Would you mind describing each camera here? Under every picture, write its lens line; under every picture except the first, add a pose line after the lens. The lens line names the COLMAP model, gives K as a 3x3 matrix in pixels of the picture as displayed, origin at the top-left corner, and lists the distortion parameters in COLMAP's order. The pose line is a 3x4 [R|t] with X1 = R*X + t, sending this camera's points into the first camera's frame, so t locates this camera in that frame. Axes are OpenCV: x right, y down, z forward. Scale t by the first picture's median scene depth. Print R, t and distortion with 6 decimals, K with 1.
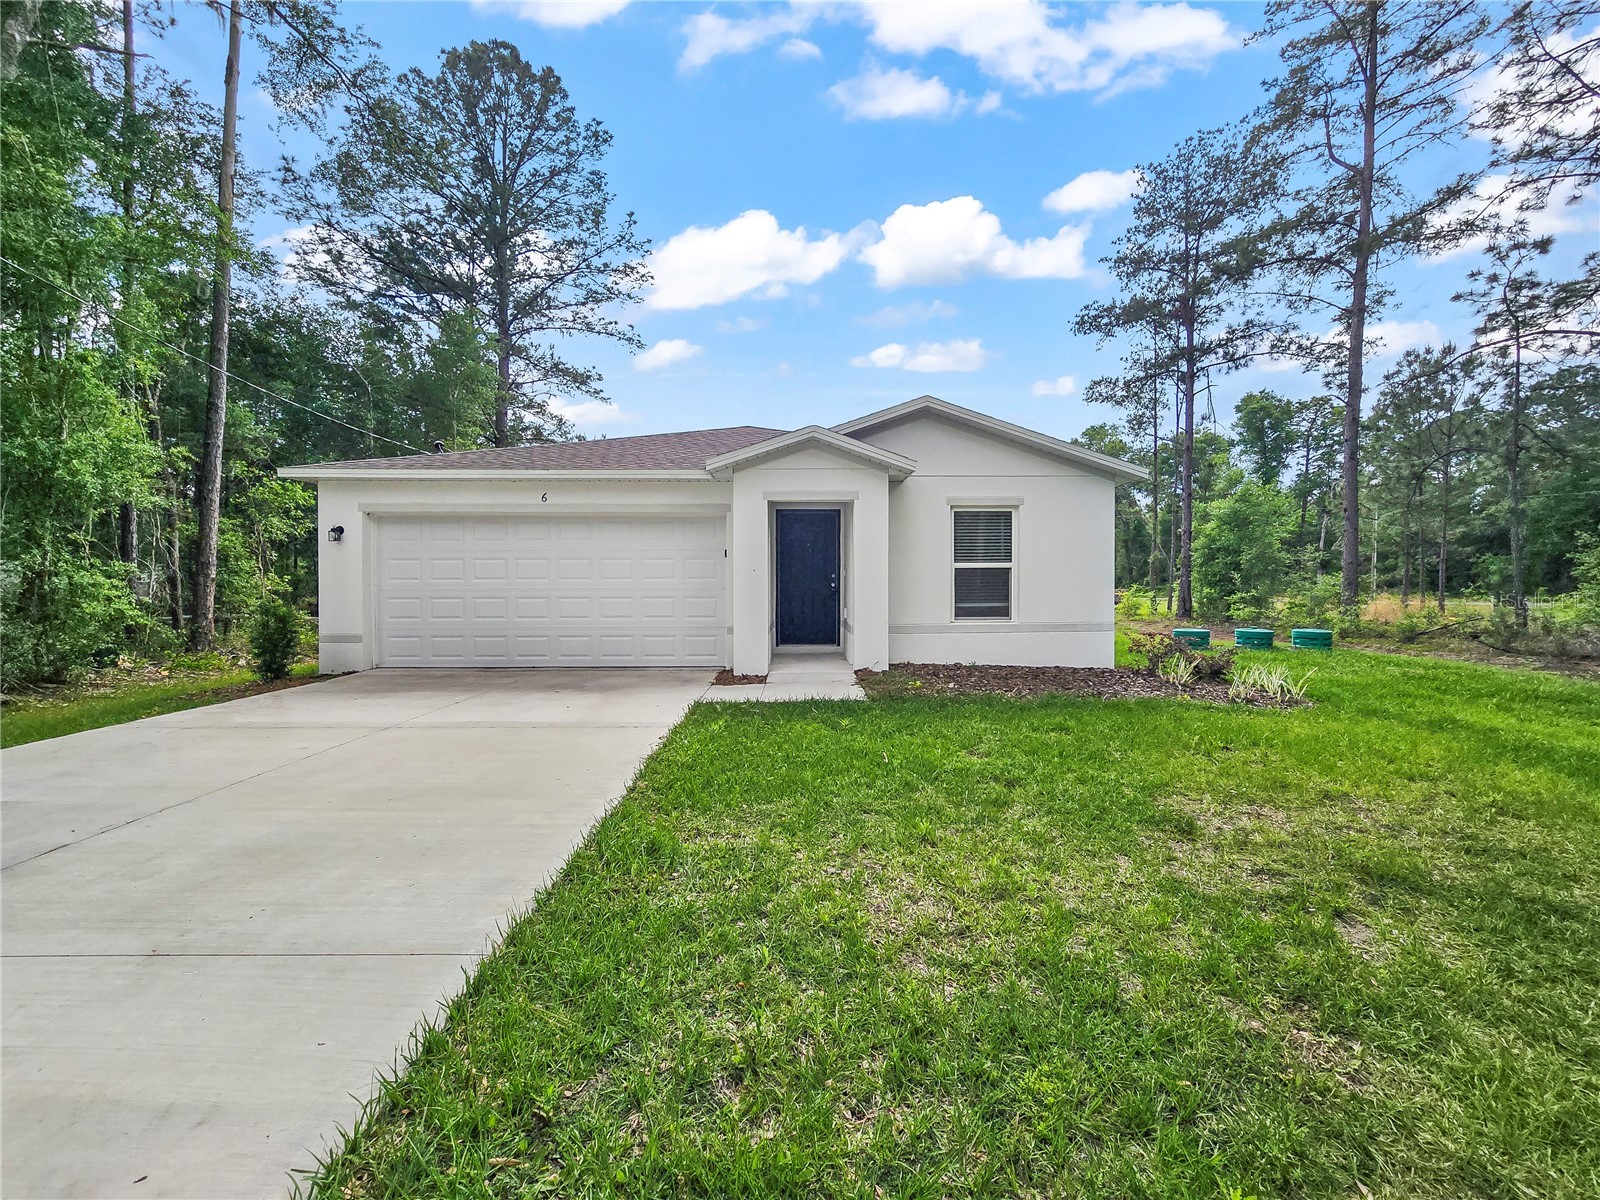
lens RADIAL K [[638.7, 0, 798.2], [0, 638.7, 602.4], [0, 0, 1]] dist [-0.006978, 0.001574]
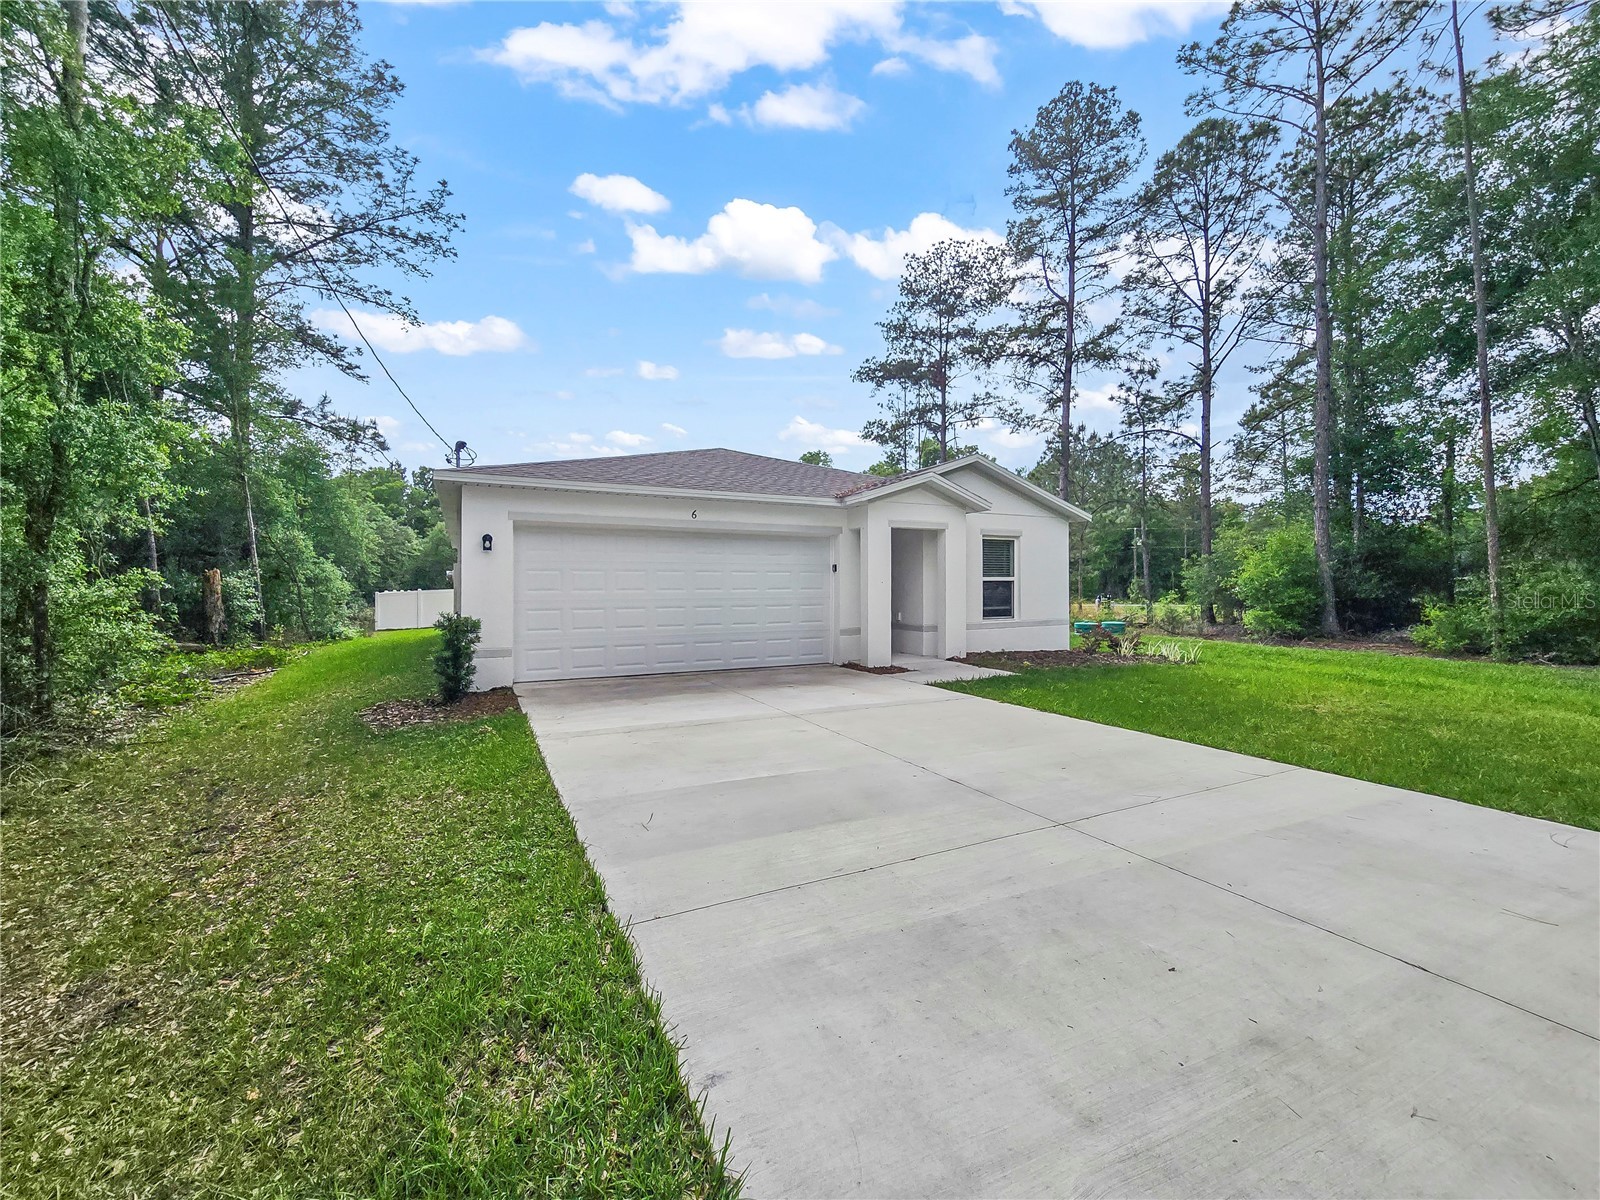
lens RADIAL K [[638.7, 0, 796.1], [0, 638.7, 601.6], [0, 0, 1]] dist [-0.006978, 0.001574]
pose [[0.901934, -0.010426, 0.431747, -0.277486], [0.016919, 0.999794, -0.011201, -0.000626], [-0.431542, 0.017407, 0.901925, -0.019490]]
